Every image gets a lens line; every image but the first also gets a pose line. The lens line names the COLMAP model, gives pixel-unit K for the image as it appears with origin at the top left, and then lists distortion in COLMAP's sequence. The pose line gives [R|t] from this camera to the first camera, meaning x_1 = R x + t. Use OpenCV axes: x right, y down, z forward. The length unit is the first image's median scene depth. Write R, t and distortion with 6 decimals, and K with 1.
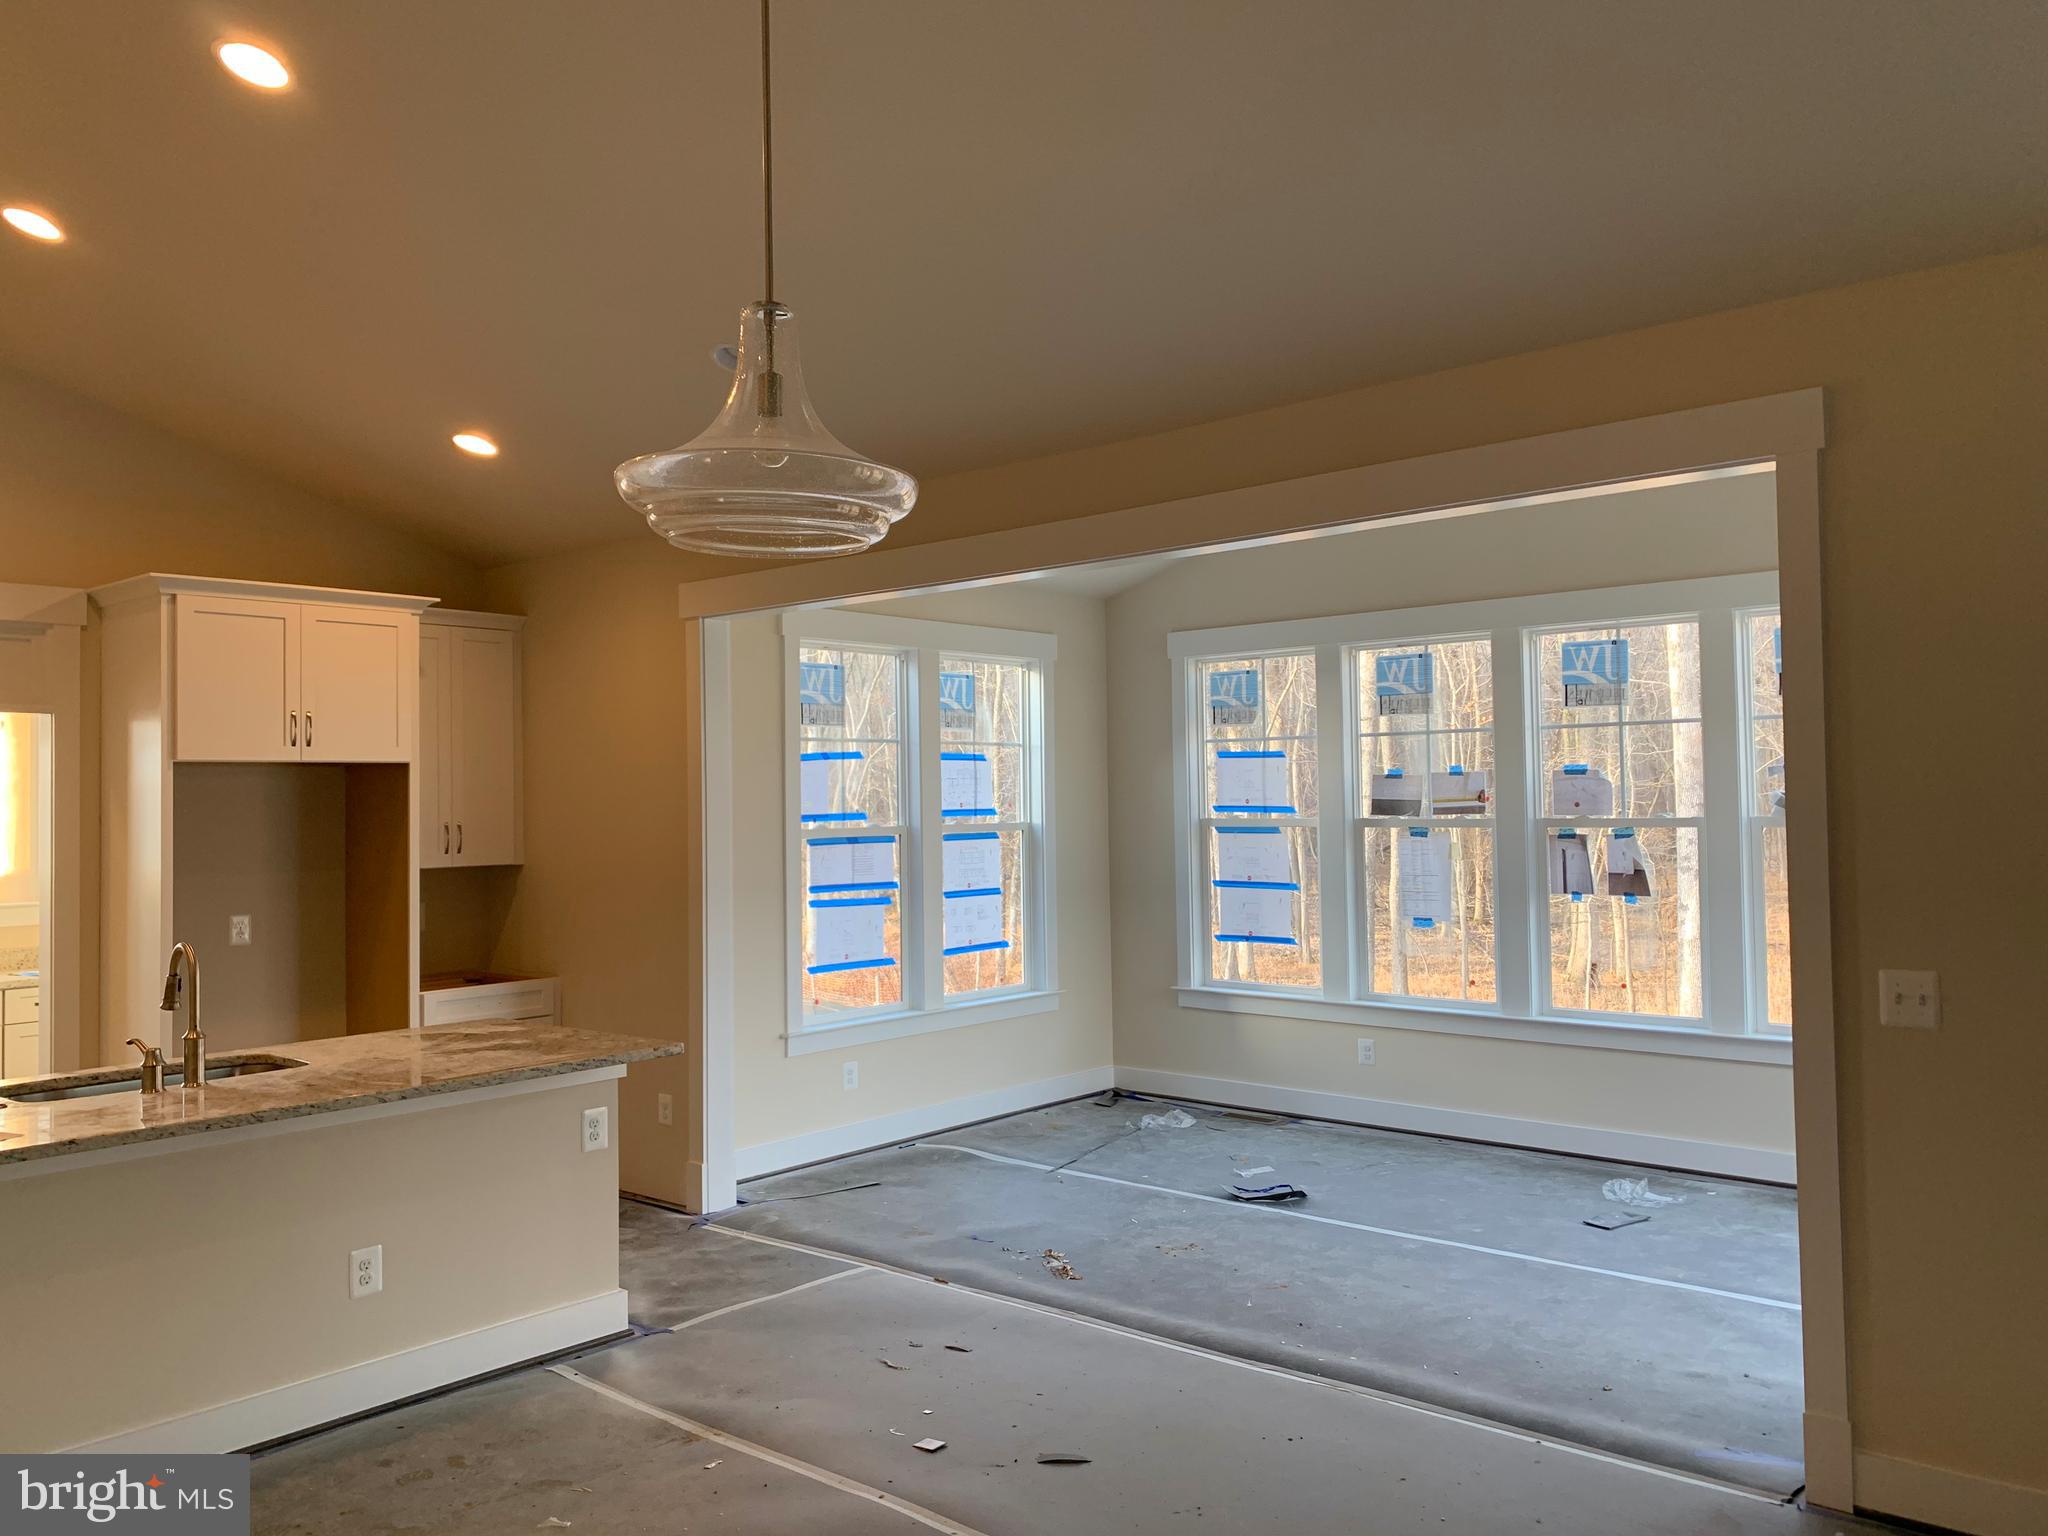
lens RADIAL K [[1548.2, 0, 1020.4], [0, 1548.2, 741.3], [0, 0, 1]] dist [0.021307, -0.006780]
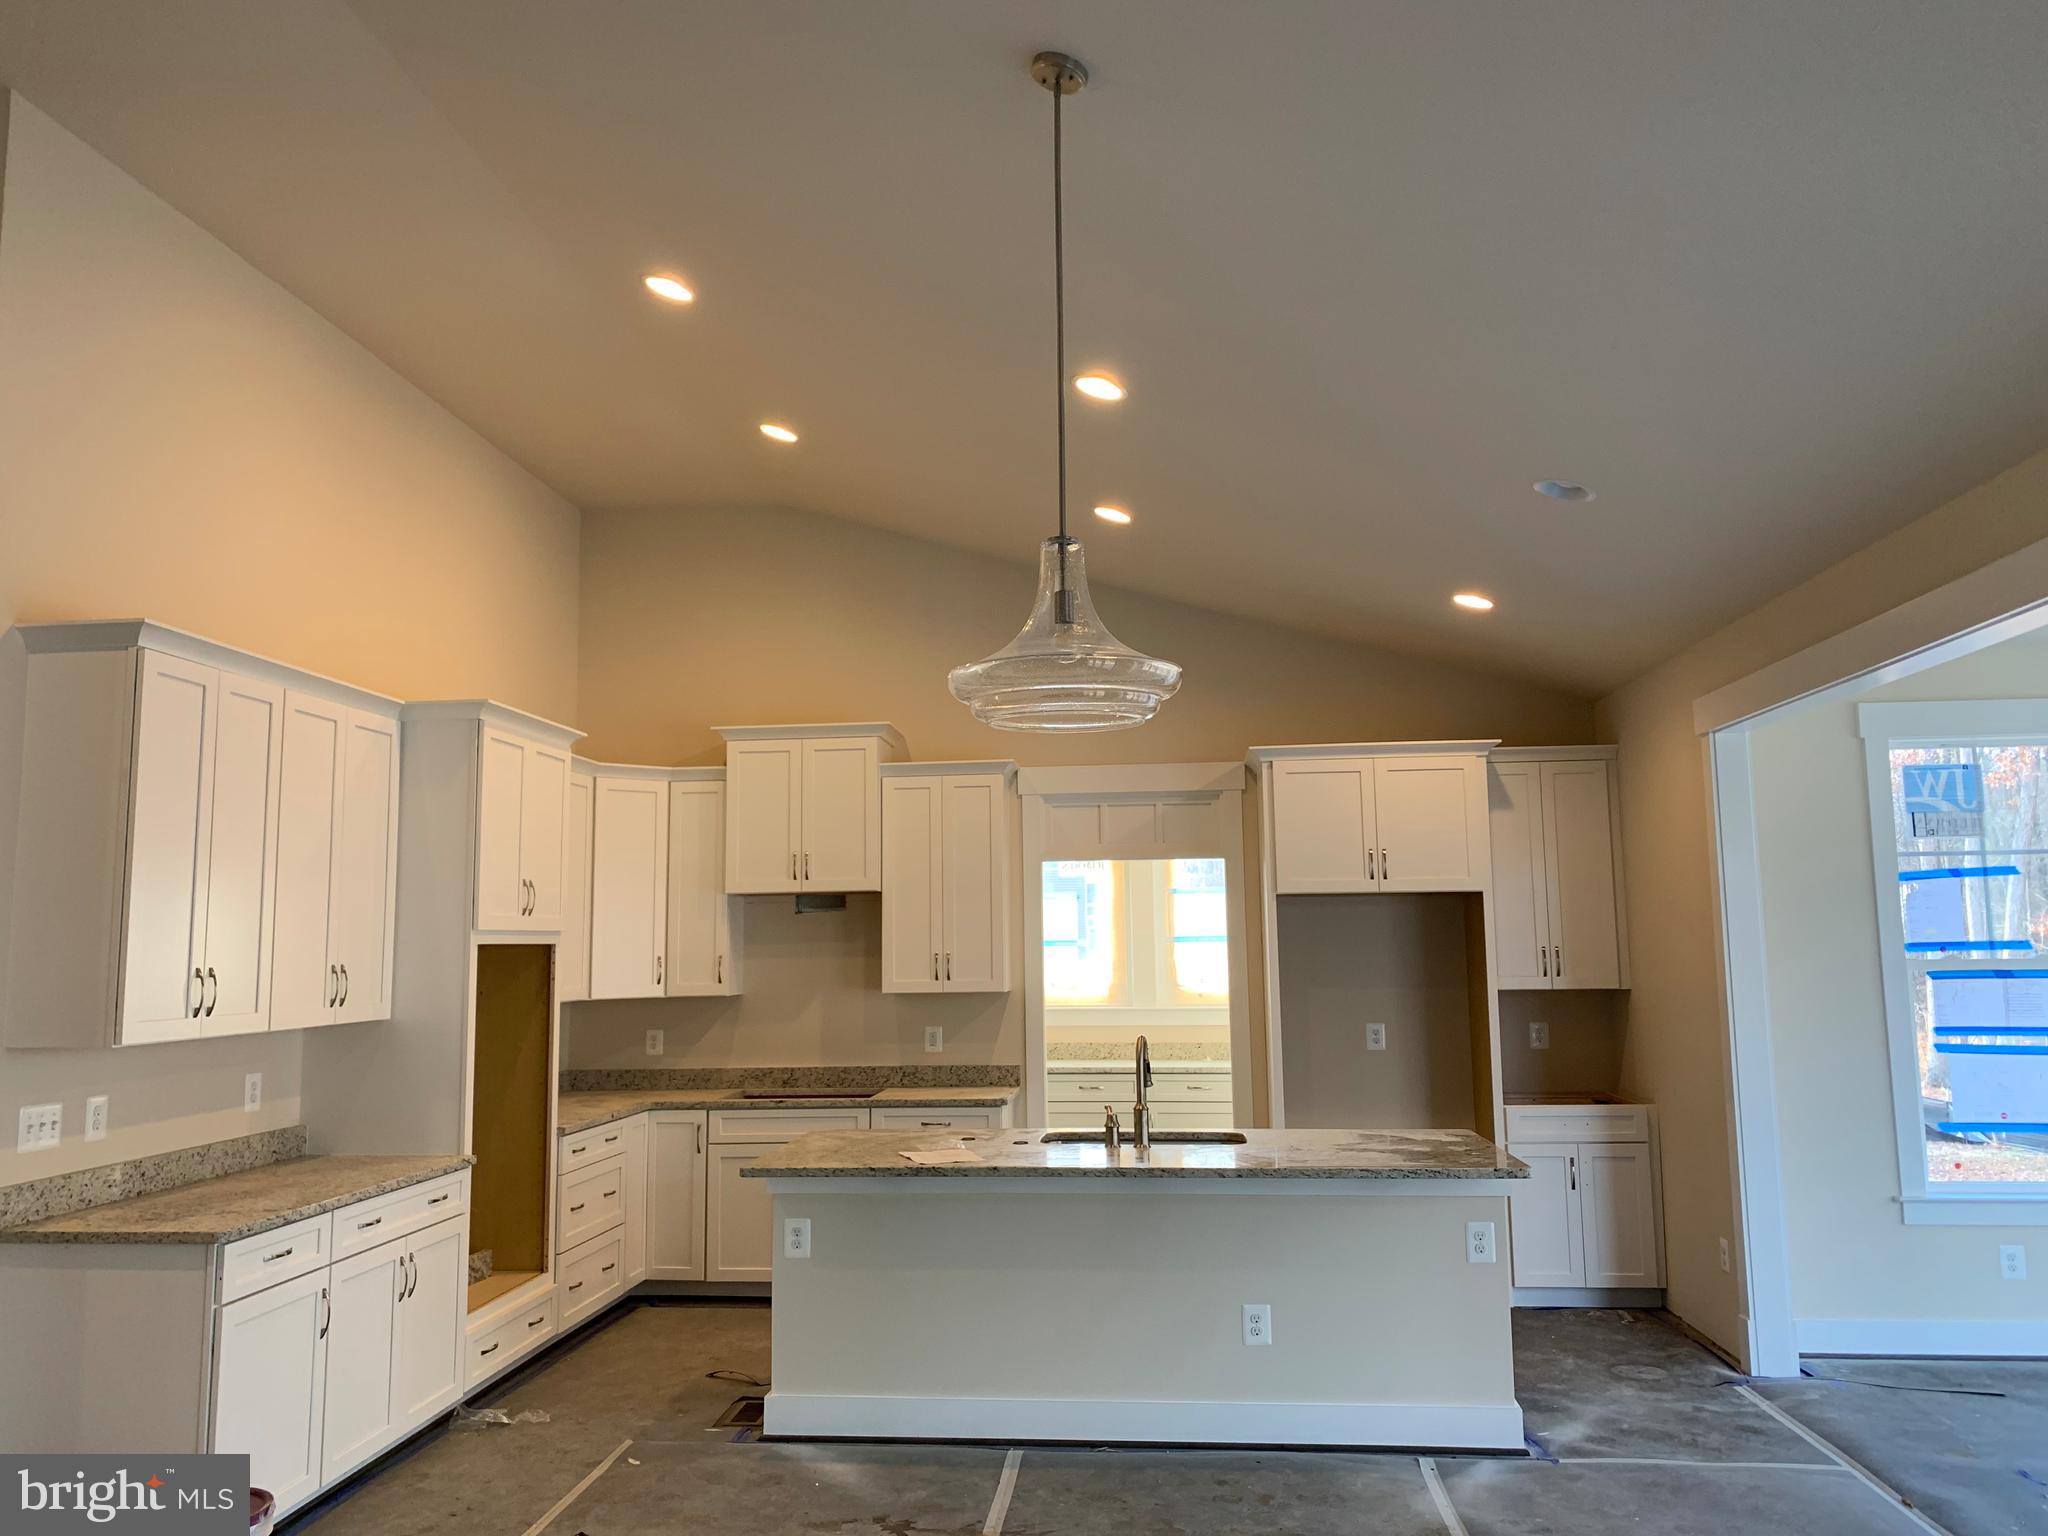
lens RADIAL K [[1559.8, 0, 1024.0], [0, 1559.8, 768.0], [0, 0, 1]] dist [0.040880, -0.006260]
pose [[0.595566, -0.083373, -0.798968, 0.301935], [0.036481, 0.996380, -0.076780, 0.000228], [0.802478, 0.016580, 0.596452, 0.083028]]
